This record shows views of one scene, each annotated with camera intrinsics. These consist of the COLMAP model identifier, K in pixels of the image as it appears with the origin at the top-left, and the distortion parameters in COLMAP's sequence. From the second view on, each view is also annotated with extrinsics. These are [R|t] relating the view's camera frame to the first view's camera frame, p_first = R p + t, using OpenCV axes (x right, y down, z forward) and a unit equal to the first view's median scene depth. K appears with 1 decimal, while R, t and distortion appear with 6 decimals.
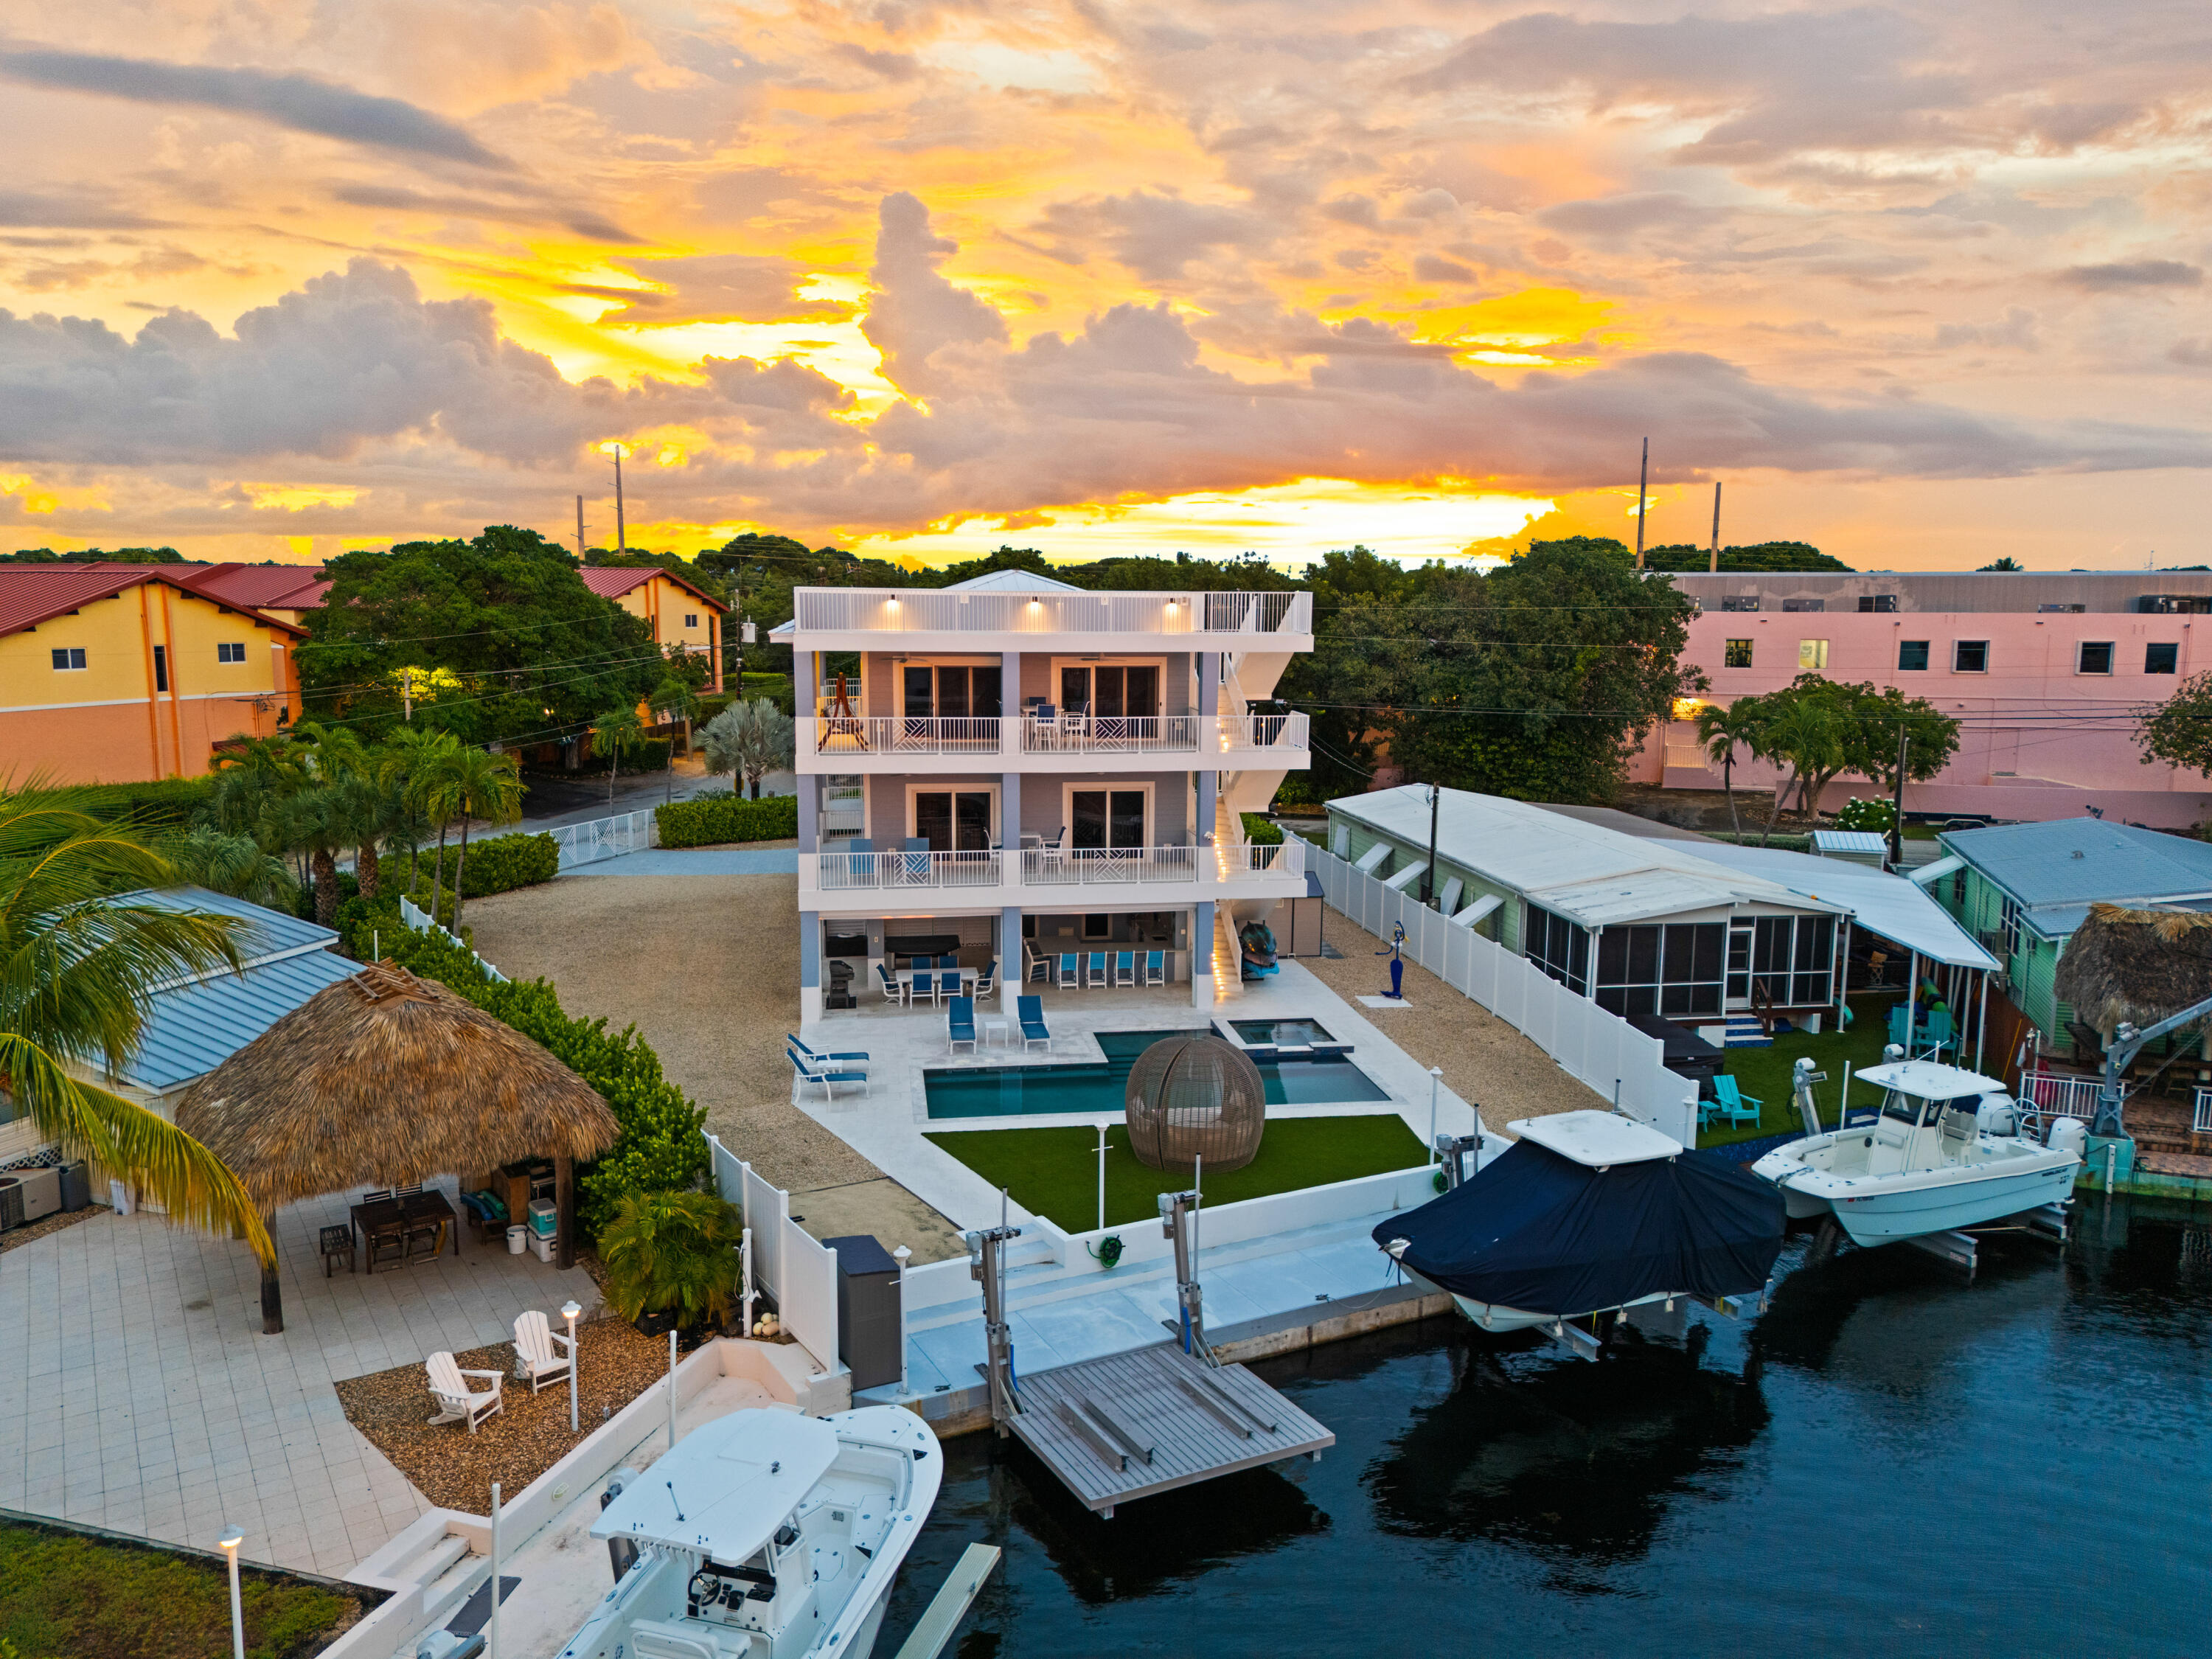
lens RADIAL K [[1639.6, 0, 1105.3], [0, 1639.6, 831.5], [0, 0, 1]] dist [0.044641, -0.027468]
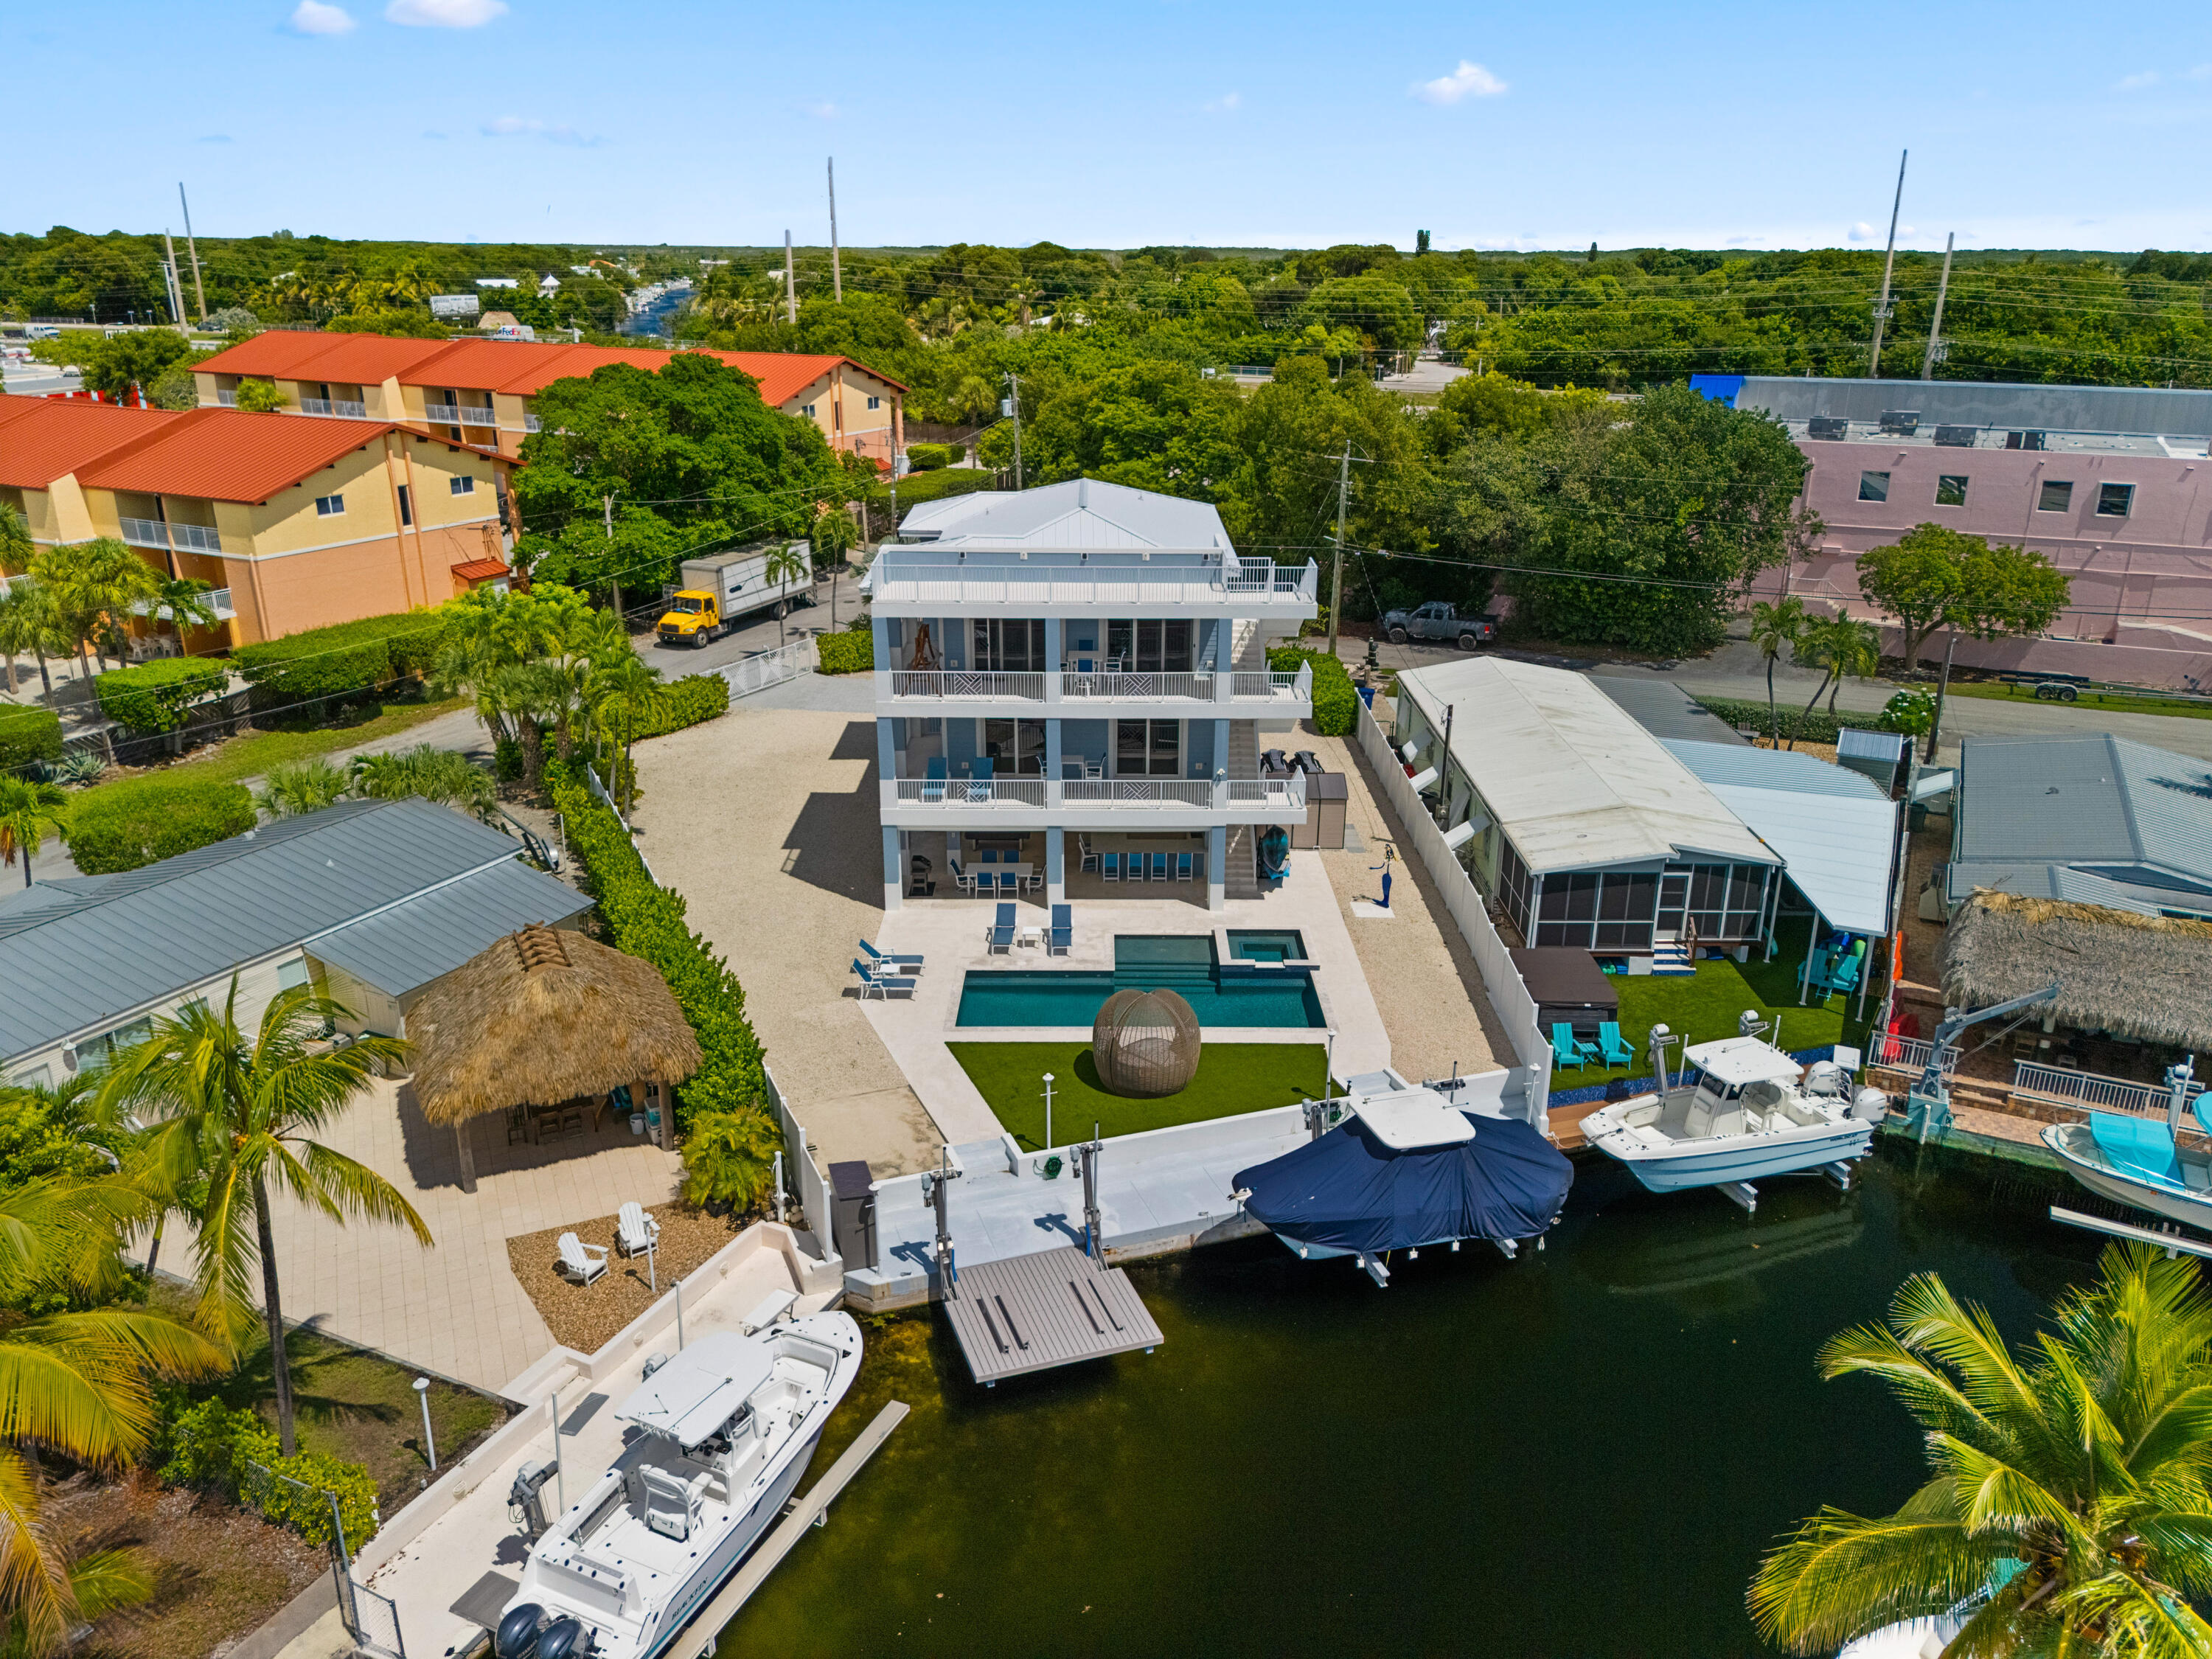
lens RADIAL K [[1639.6, 0, 1106.8], [0, 1639.6, 839.6], [0, 0, 1]] dist [0.044641, -0.027468]
pose [[0.989423, 0.049289, -0.136425, 0.168858], [-0.020658, 0.978793, 0.203807, -0.220227], [0.143577, -0.198833, 0.969459, -0.192744]]
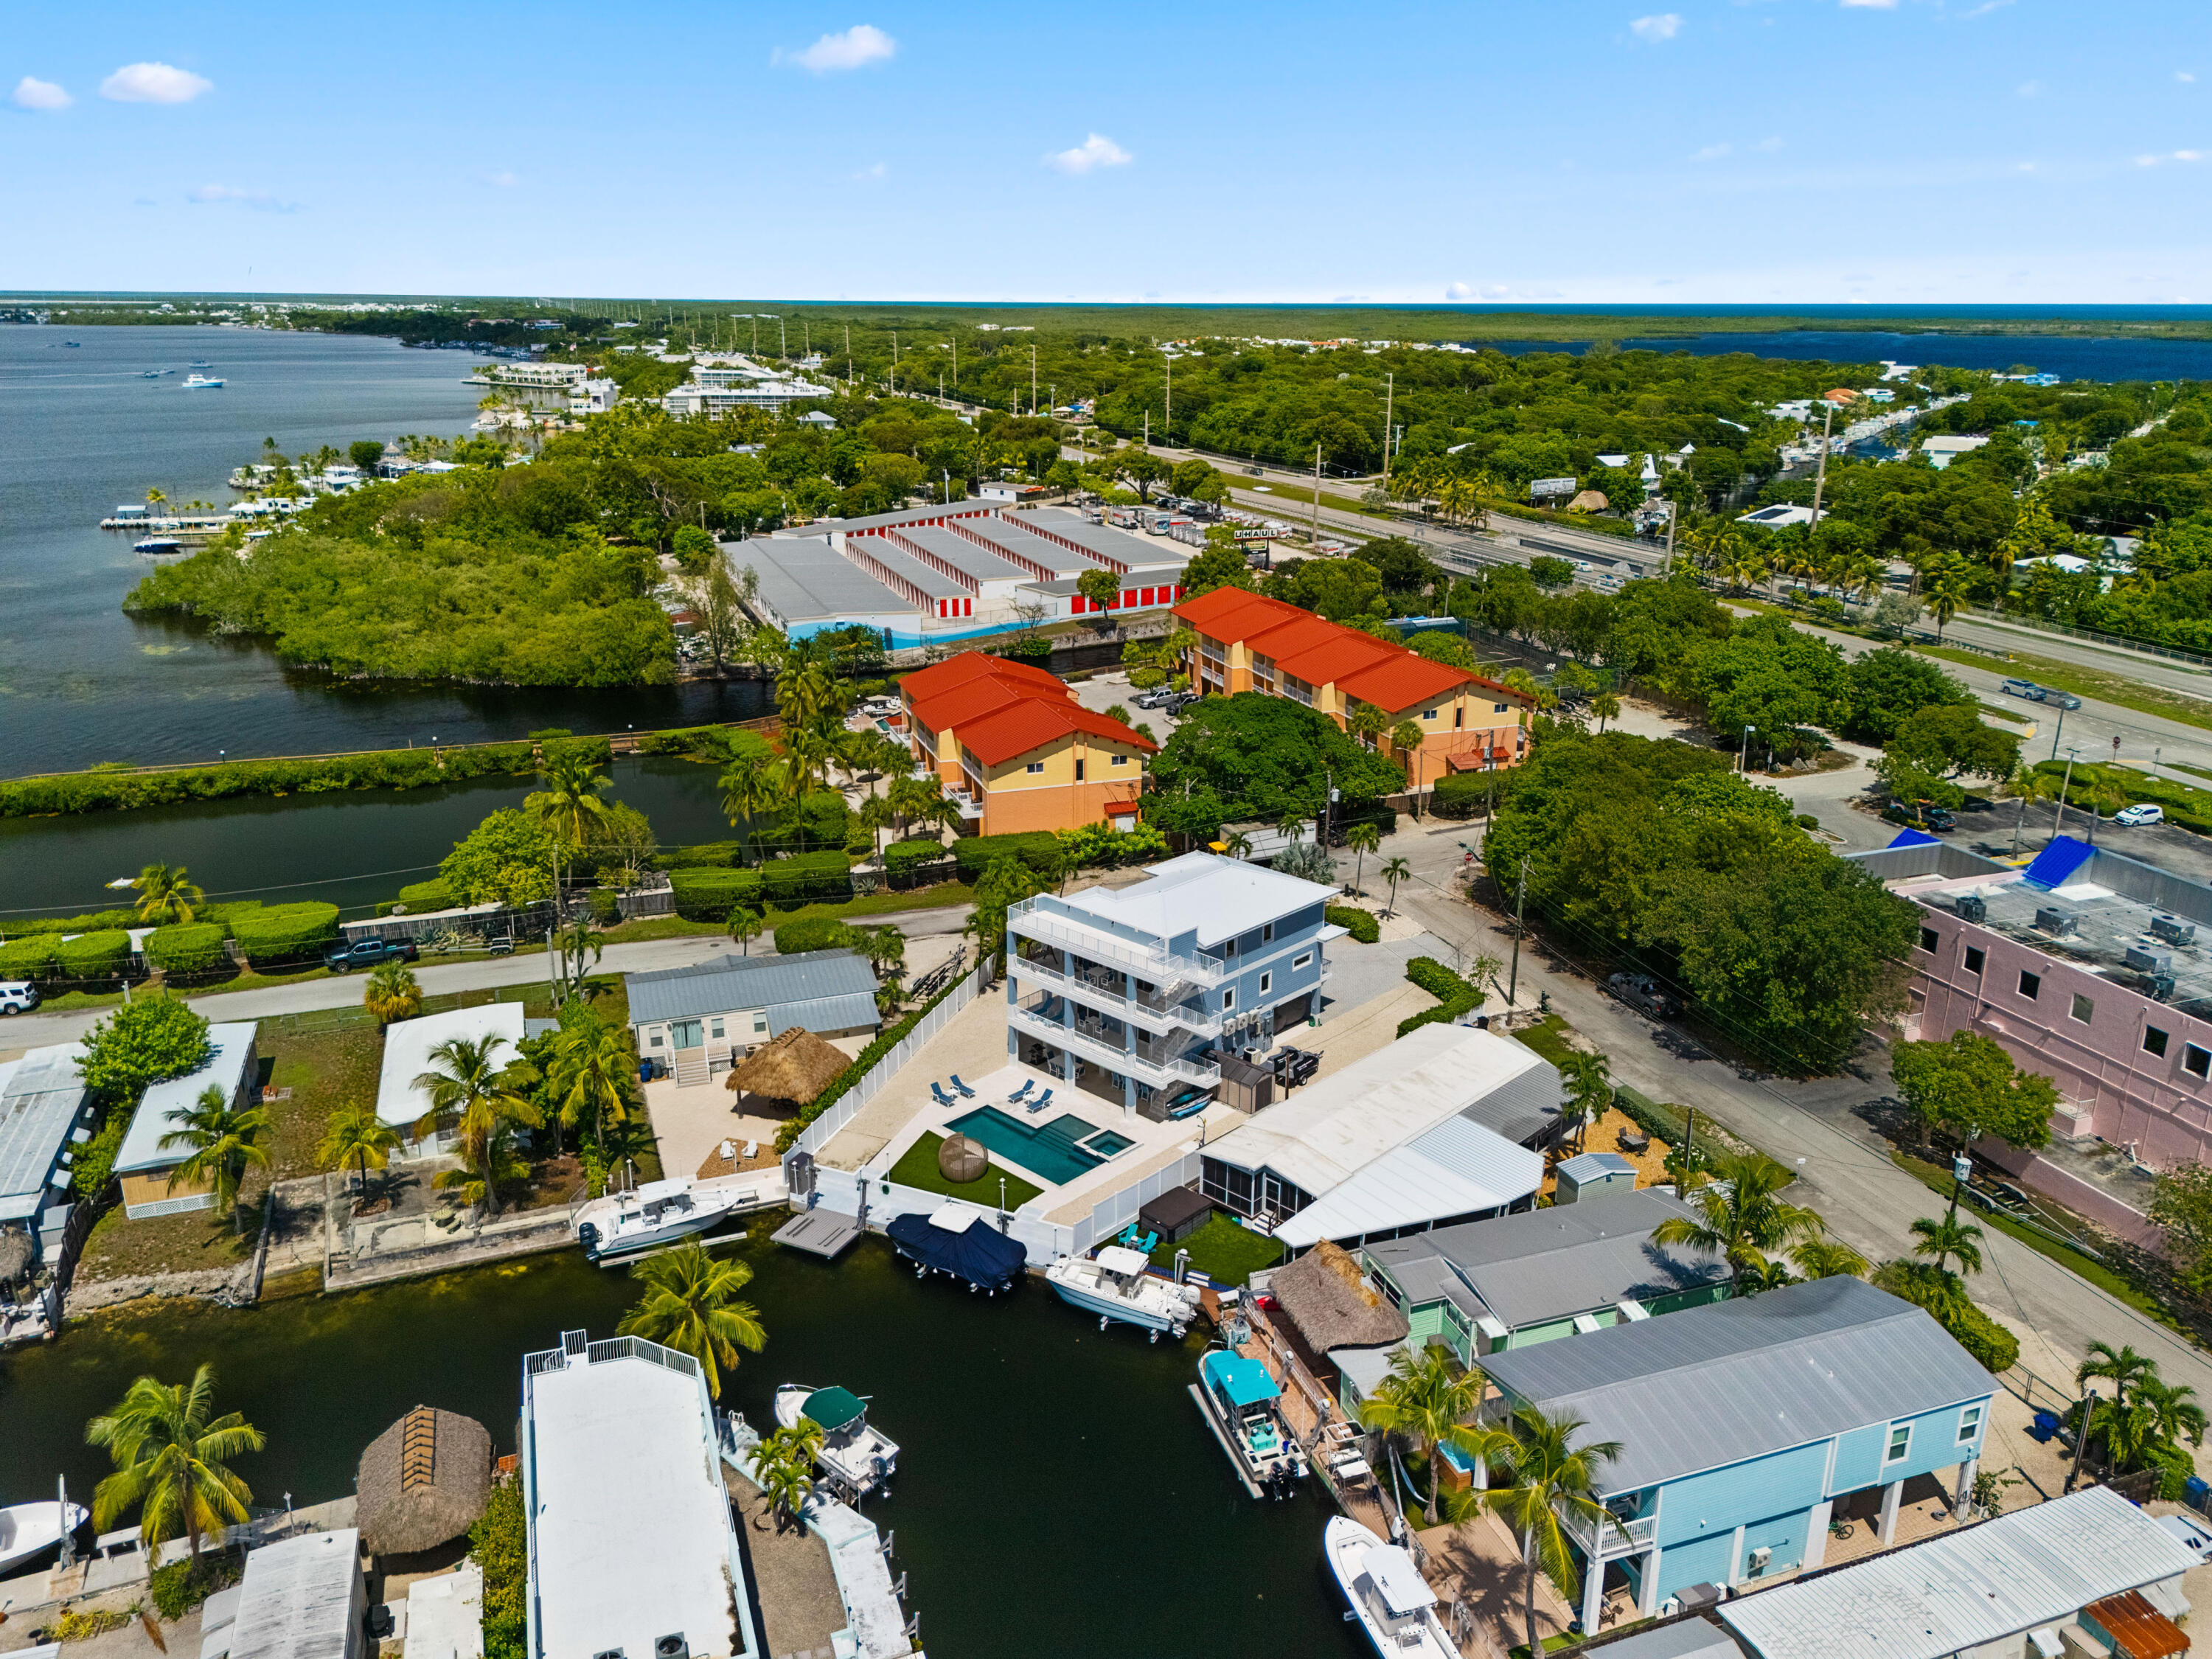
lens RADIAL K [[1639.6, 0, 1109.9], [0, 1639.6, 825.6], [0, 0, 1]] dist [0.044641, -0.027468]
pose [[0.608943, 0.243175, -0.755019, 1.993781], [-0.113620, 0.968774, 0.220382, -0.942032], [0.785034, -0.048415, 0.617558, -0.494287]]
